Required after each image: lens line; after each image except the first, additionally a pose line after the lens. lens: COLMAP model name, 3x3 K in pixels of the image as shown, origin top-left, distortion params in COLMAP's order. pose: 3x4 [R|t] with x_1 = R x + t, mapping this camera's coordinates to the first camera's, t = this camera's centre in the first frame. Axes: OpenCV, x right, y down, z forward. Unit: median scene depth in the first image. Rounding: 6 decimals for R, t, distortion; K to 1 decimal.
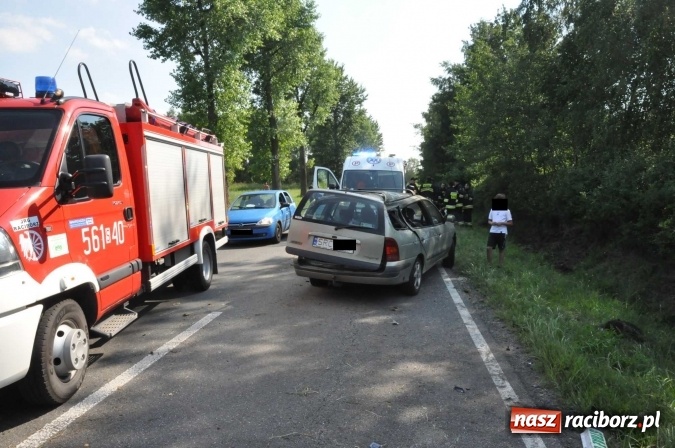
lens RADIAL K [[470.1, 0, 338.0], [0, 470.1, 225.6], [0, 0, 1]] dist [-0.083224, 0.029148]
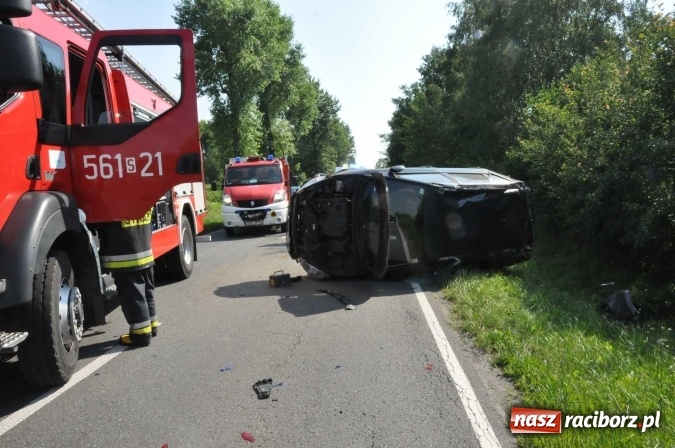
lens RADIAL K [[470.1, 0, 332.4], [0, 470.1, 222.7], [0, 0, 1]] dist [-0.083224, 0.029148]
pose [[0.998800, -0.017159, 0.045881, -0.097518], [0.017414, 0.999835, -0.005164, 0.088408], [-0.045785, 0.005957, 0.998934, -0.947879]]
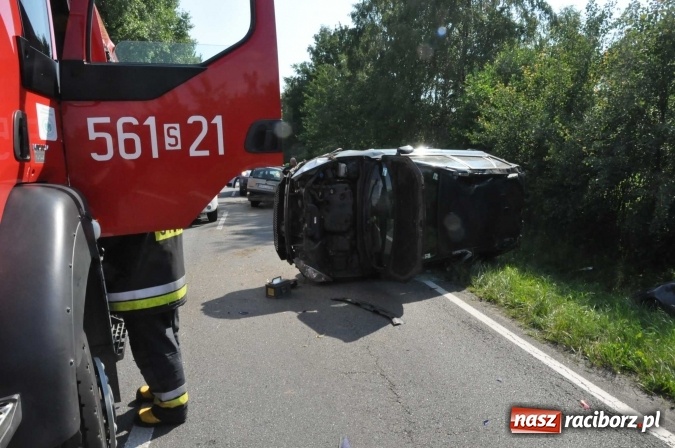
lens RADIAL K [[470.1, 0, 335.0], [0, 470.1, 224.2], [0, 0, 1]] dist [-0.083224, 0.029148]
pose [[0.952329, -0.046644, 0.301487, -0.220106], [0.034929, 0.998415, 0.044135, 0.073544], [-0.303068, -0.031500, 0.952448, -0.819489]]
